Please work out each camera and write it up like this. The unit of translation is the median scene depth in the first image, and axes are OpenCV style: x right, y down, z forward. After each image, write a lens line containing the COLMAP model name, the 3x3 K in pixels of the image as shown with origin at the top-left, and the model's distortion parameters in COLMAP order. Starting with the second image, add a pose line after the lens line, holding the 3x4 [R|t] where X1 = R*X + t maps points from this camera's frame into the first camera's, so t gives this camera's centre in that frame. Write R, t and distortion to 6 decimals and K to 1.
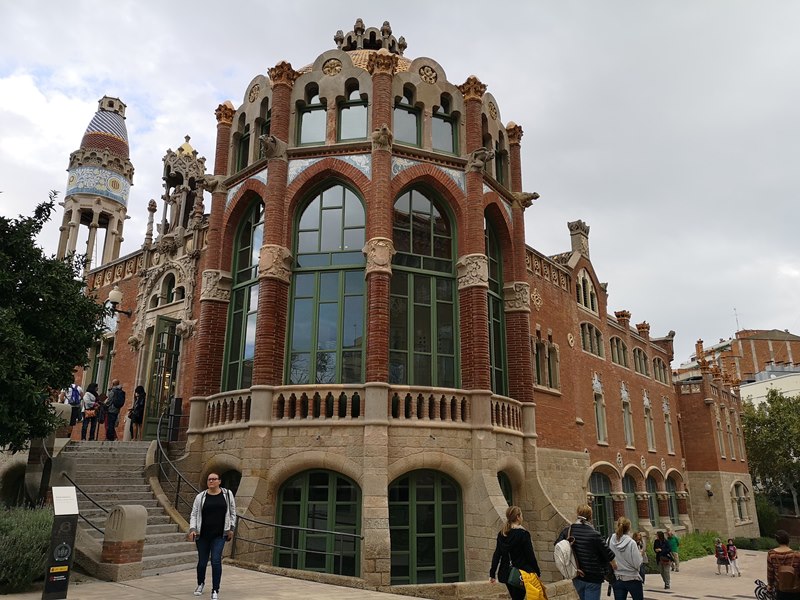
lens RADIAL K [[635.1, 0, 400.0], [0, 635.1, 300.0], [0, 0, 1]] dist [0.043638, -0.007824]
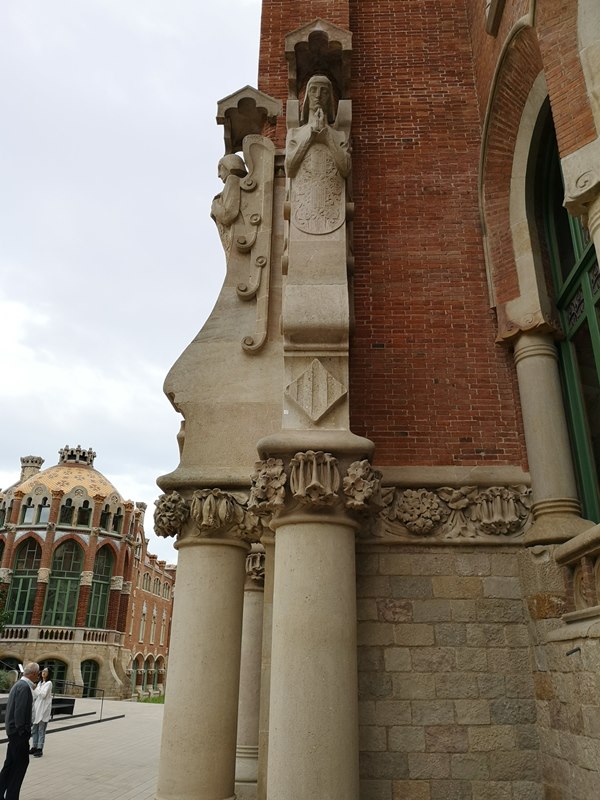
lens RADIAL K [[635.1, 0, 300.0], [0, 635.1, 400.0], [0, 0, 1]] dist [0.043638, -0.007824]
pose [[0.820163, 0.236300, 0.521052, -0.946054], [-0.179026, 0.970985, -0.158551, -0.565992], [-0.543399, 0.036756, 0.838670, -1.936264]]
